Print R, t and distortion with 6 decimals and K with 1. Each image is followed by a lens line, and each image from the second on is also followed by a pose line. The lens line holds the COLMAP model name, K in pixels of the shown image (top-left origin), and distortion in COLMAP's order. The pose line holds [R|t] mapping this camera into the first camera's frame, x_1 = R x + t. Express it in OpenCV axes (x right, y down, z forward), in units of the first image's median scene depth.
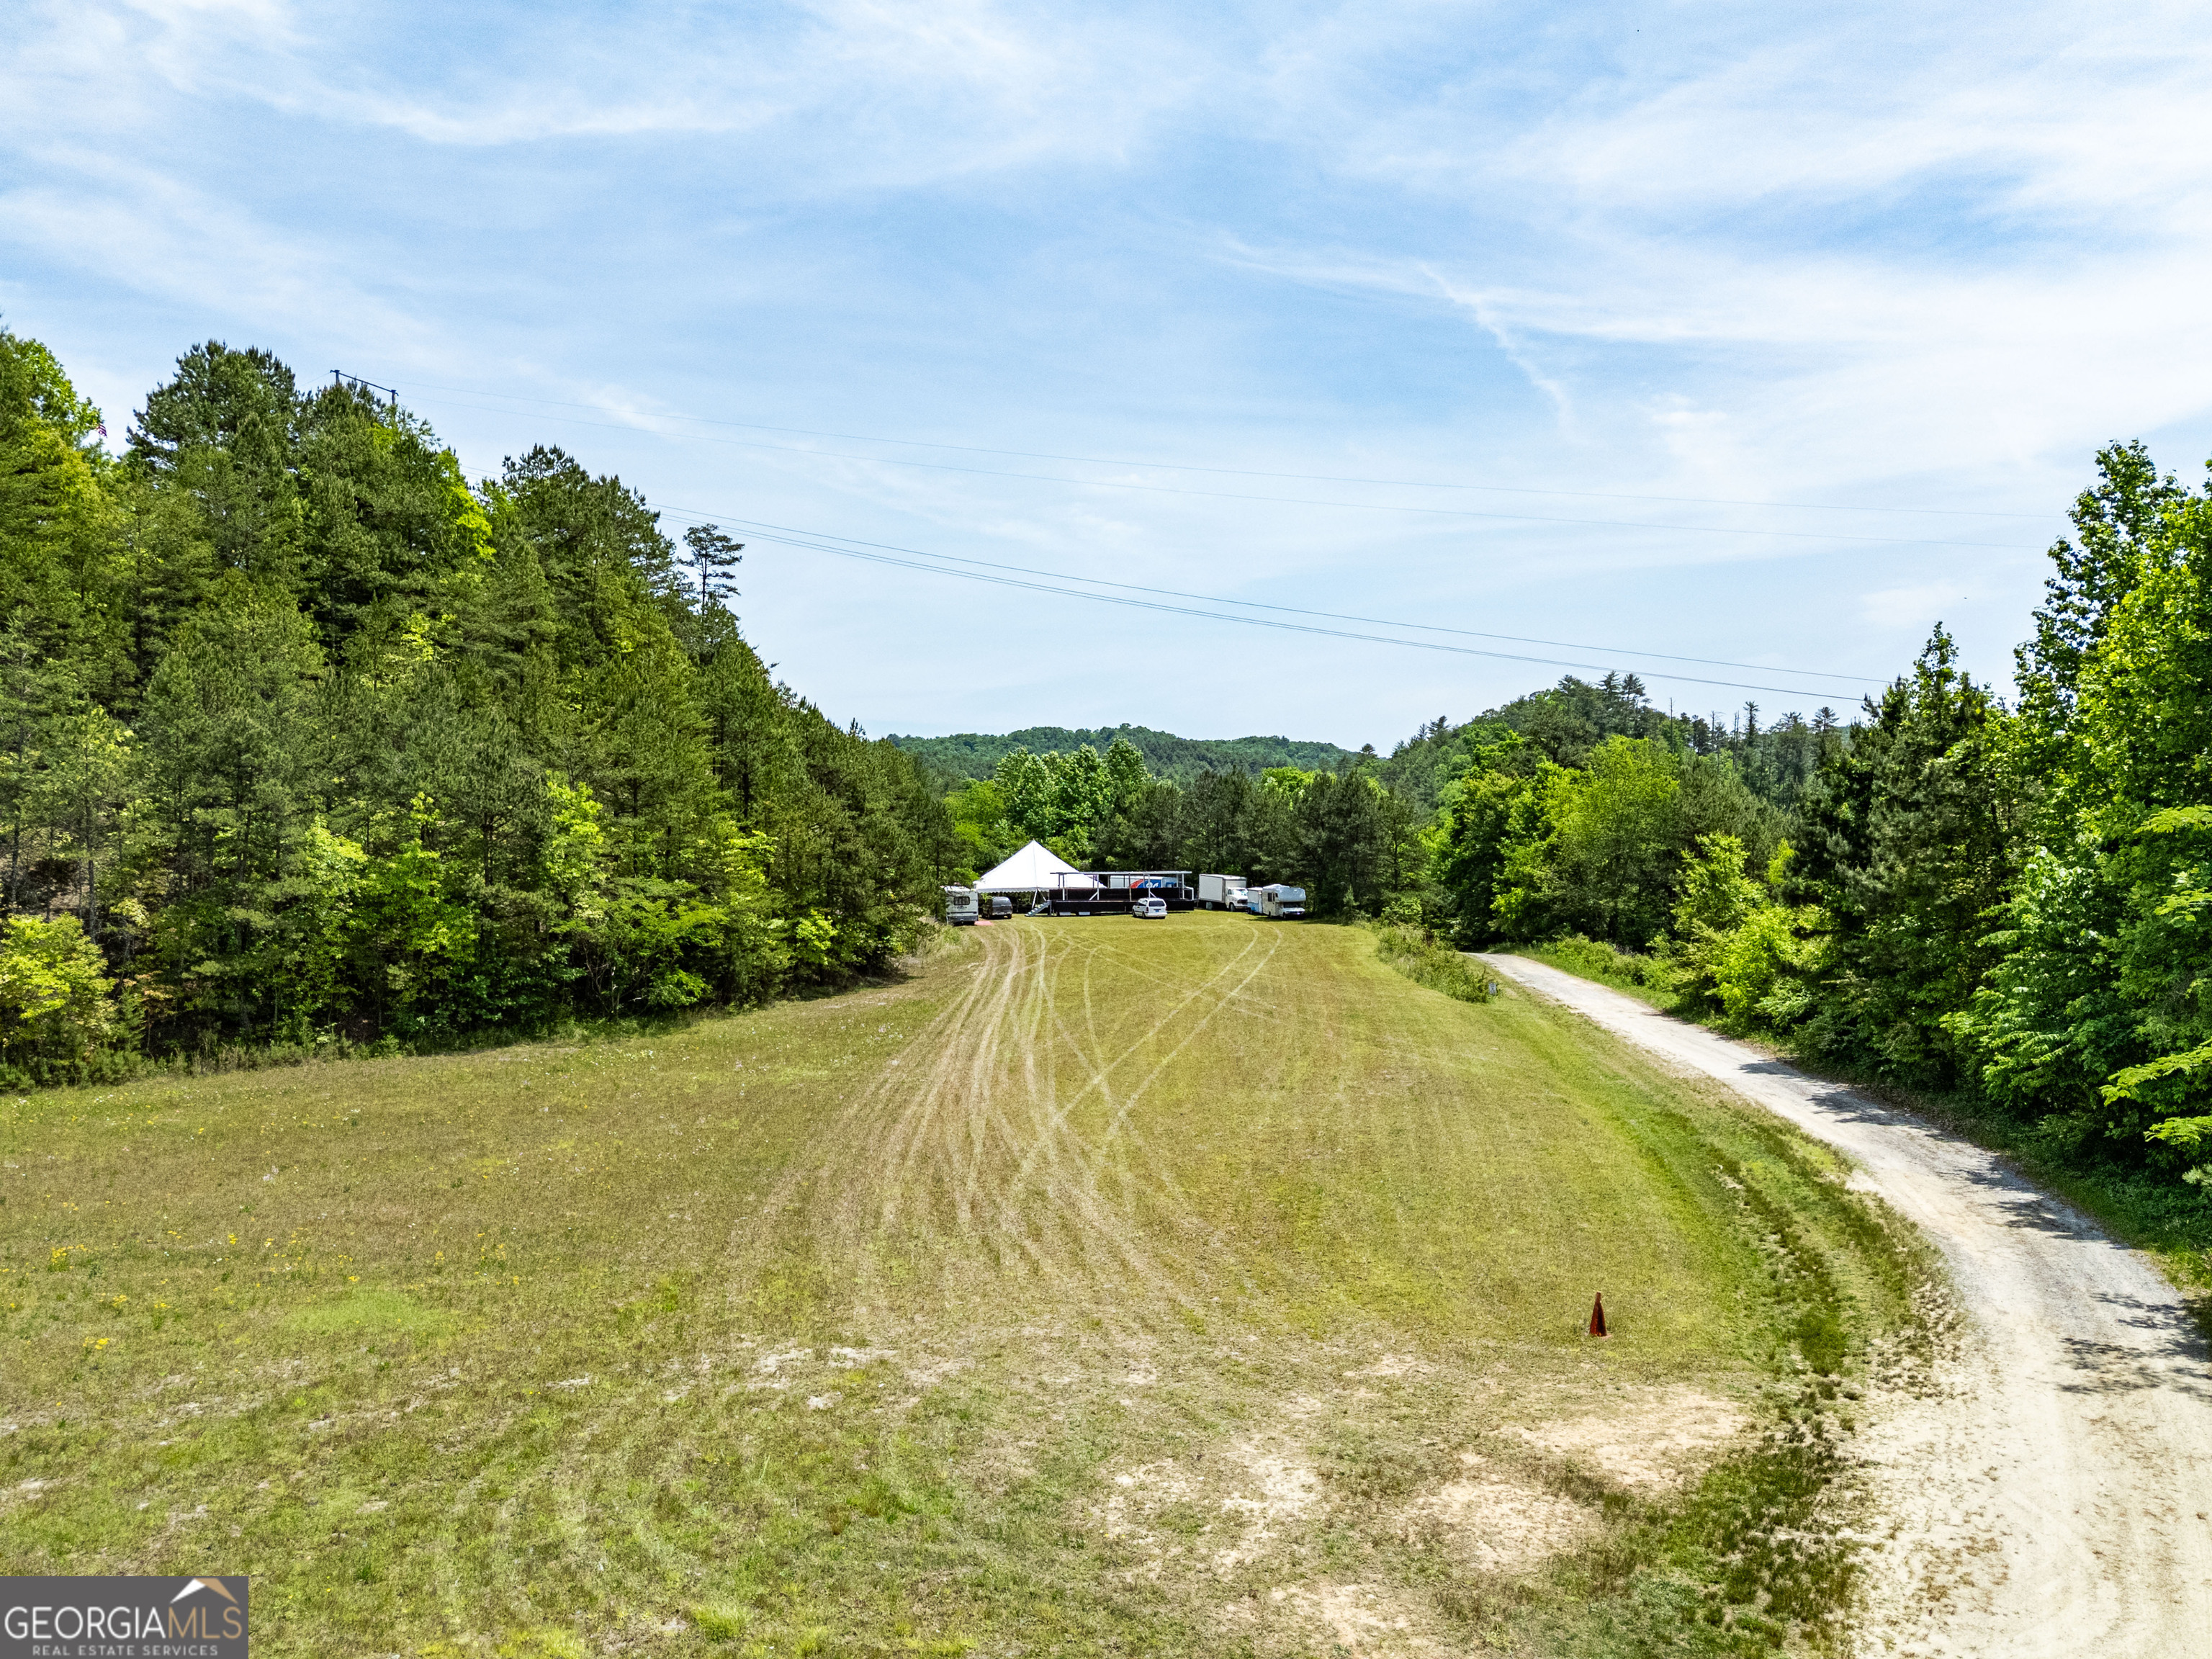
lens RADIAL K [[1565.4, 0, 1113.5], [0, 1565.4, 828.6], [0, 0, 1]] dist [0.067364, -0.015042]
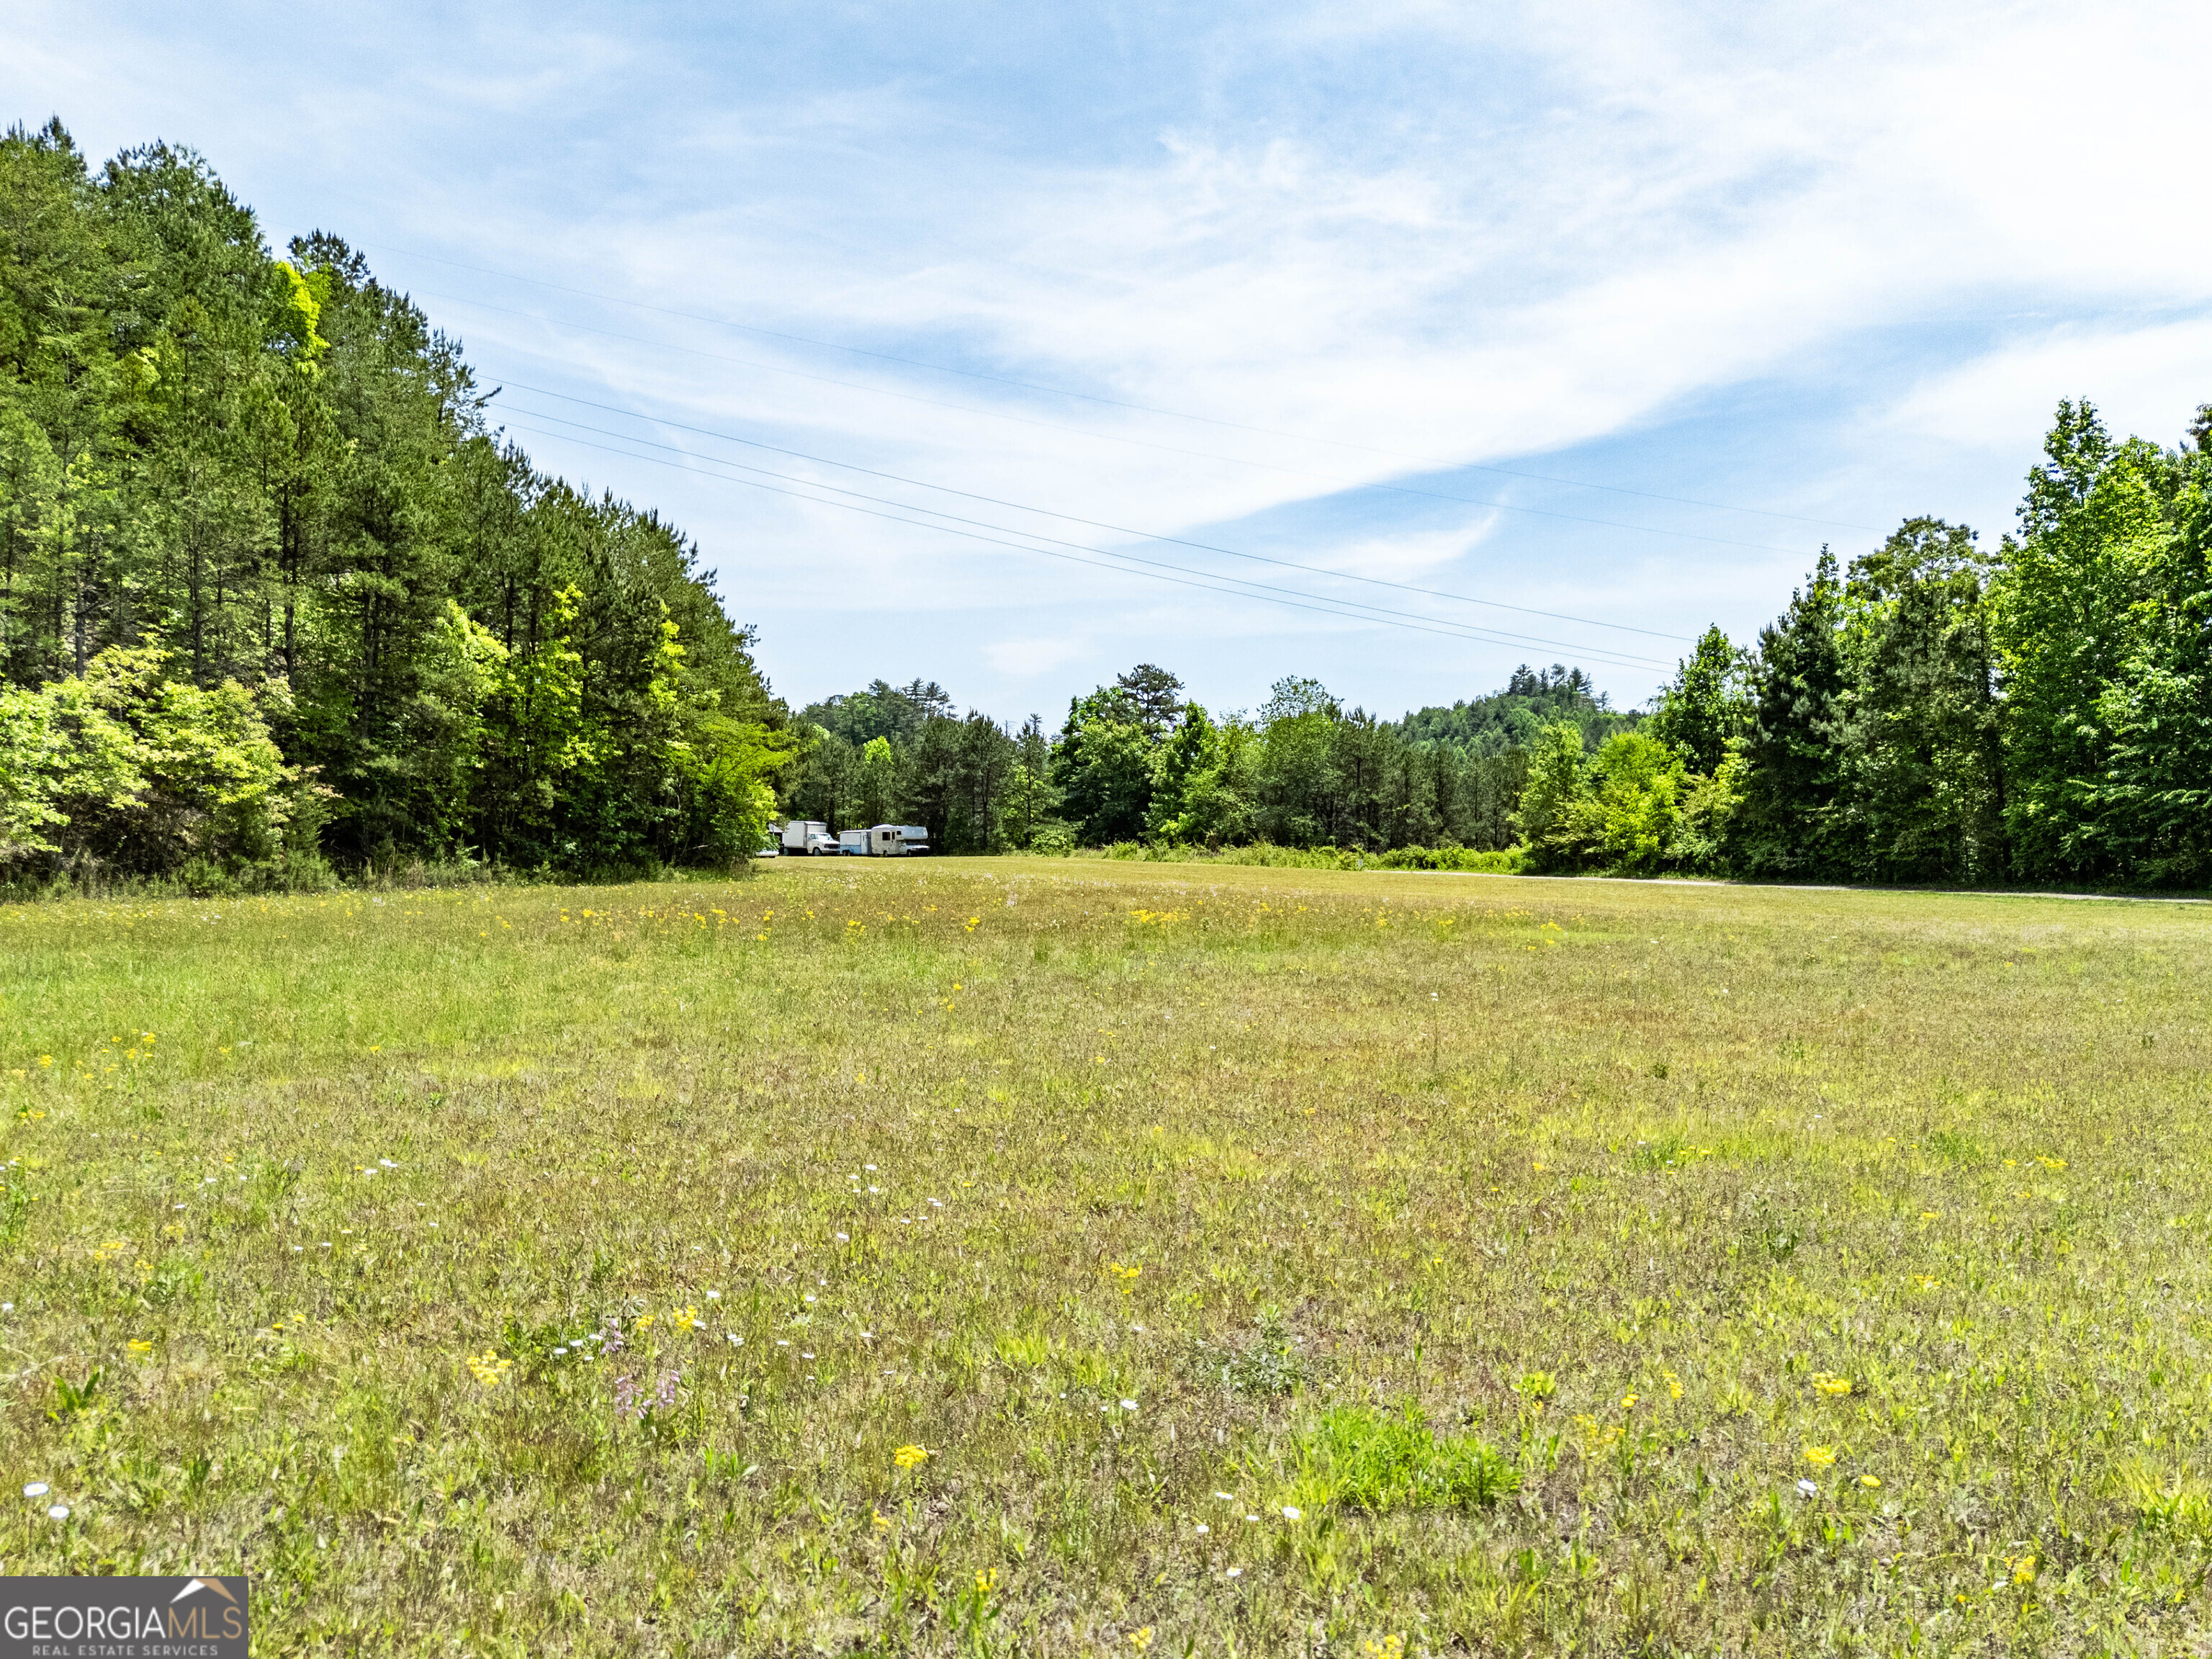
lens RADIAL K [[1565.4, 0, 1119.6], [0, 1565.4, 835.4], [0, 0, 1]] dist [0.067364, -0.015042]
pose [[0.884227, 0.010626, 0.466936, -0.253072], [-0.008659, 0.999942, -0.006358, 0.051837], [-0.466977, 0.001578, 0.884268, 0.043980]]
